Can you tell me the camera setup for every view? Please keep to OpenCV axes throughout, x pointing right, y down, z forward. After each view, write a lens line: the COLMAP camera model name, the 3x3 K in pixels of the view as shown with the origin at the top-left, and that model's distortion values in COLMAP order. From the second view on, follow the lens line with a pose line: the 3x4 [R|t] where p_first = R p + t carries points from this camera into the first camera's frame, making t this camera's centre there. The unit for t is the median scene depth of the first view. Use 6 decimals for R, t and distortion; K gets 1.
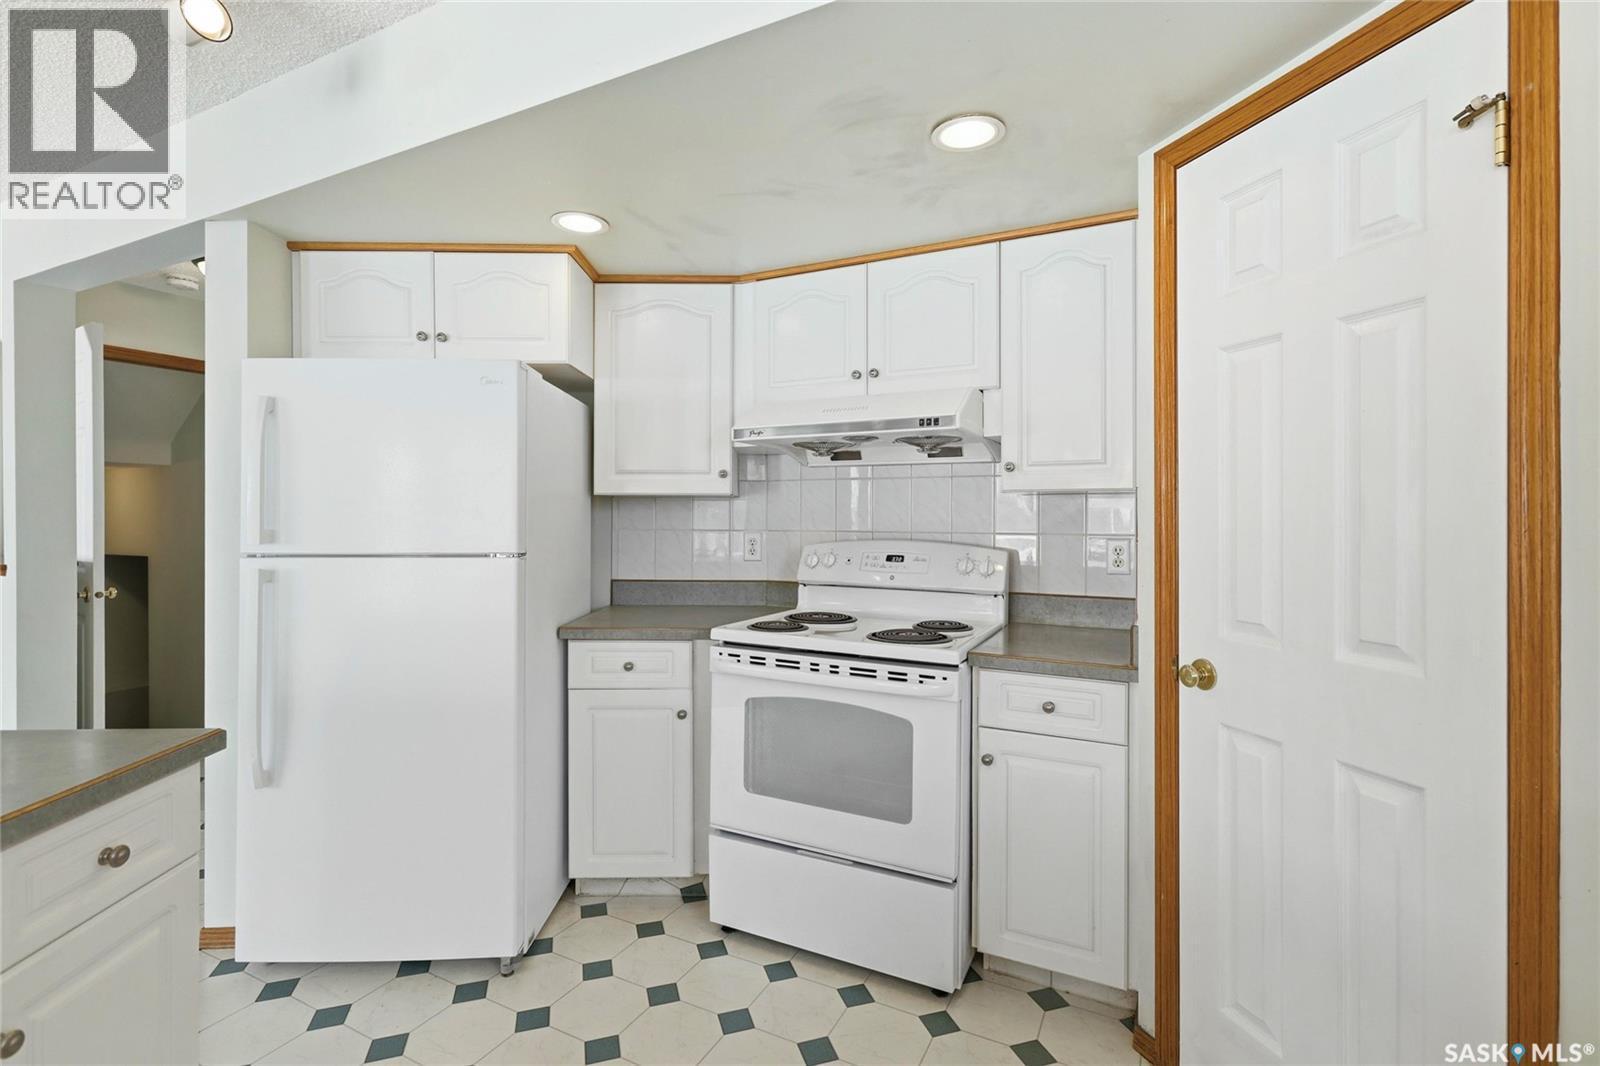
lens RADIAL K [[748.1, 0, 800.6], [0, 748.1, 517.1], [0, 0, 1]] dist [-0.001716, -0.000110]
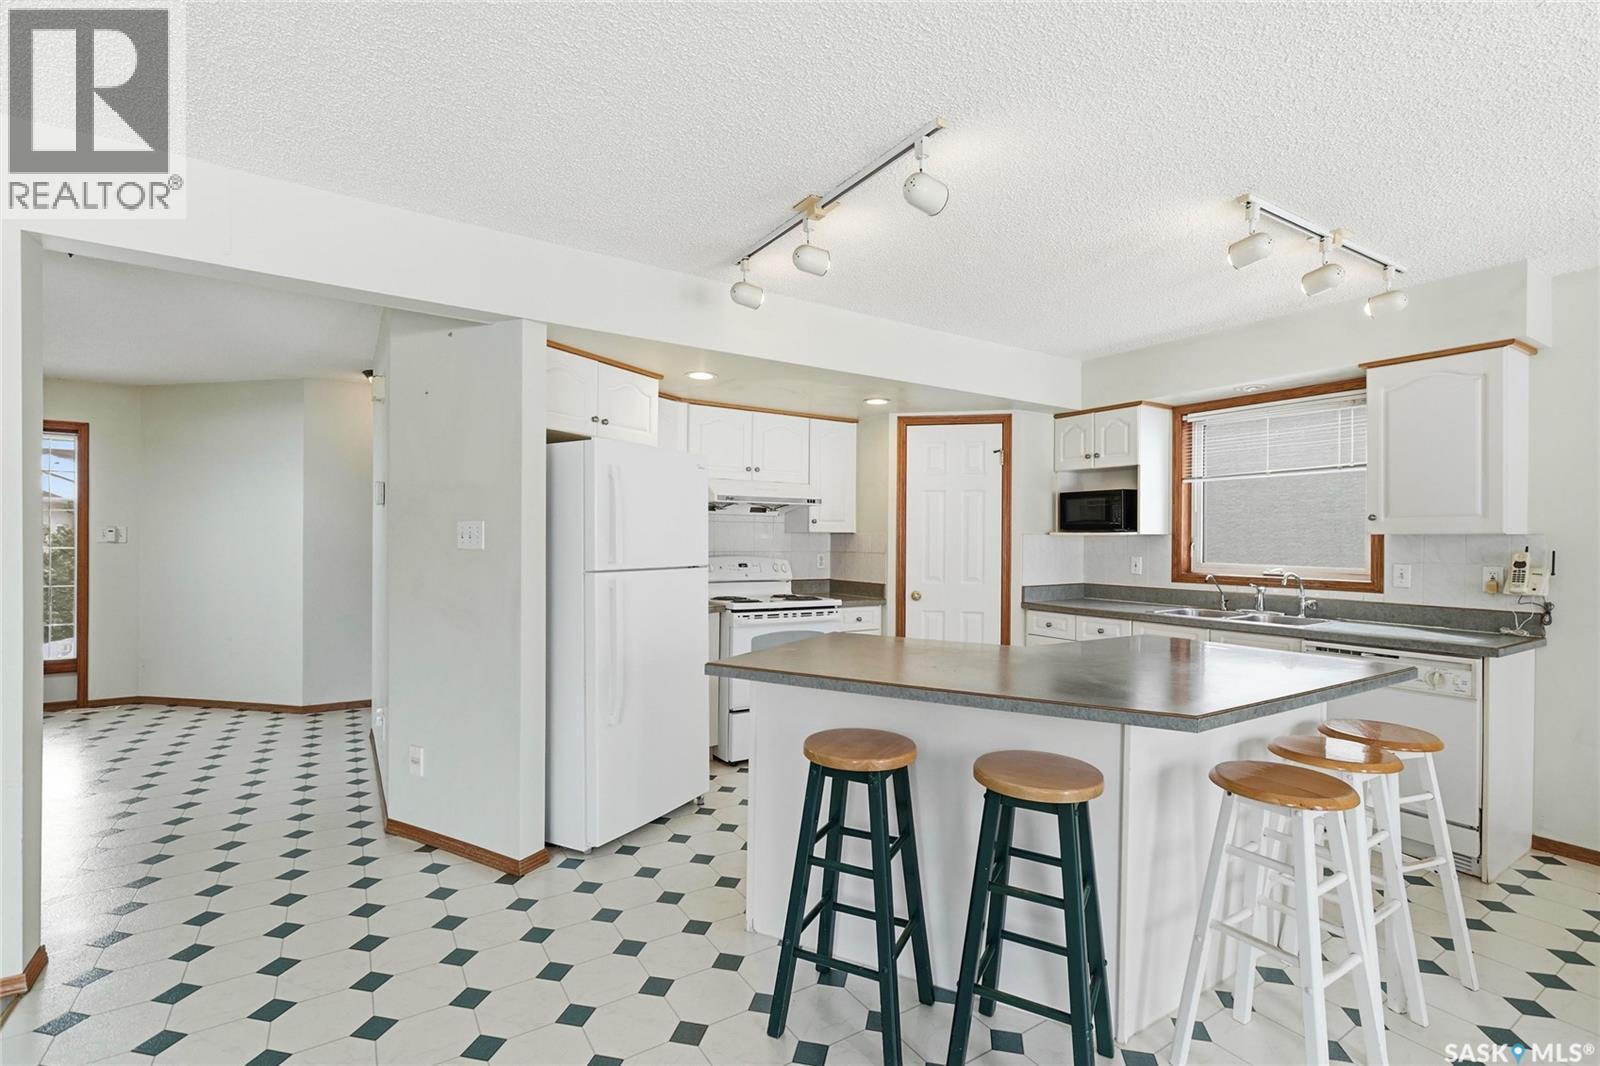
lens RADIAL K [[728.5, 0, 800.0], [0, 728.5, 533.0], [0, 0, 1]] dist [-0.000118, 0.000040]
pose [[0.503586, 0.012172, 0.863859, -1.738618], [-0.004744, 0.999925, -0.011324, -0.007170], [-0.863932, 0.001605, 0.503606, -0.063600]]
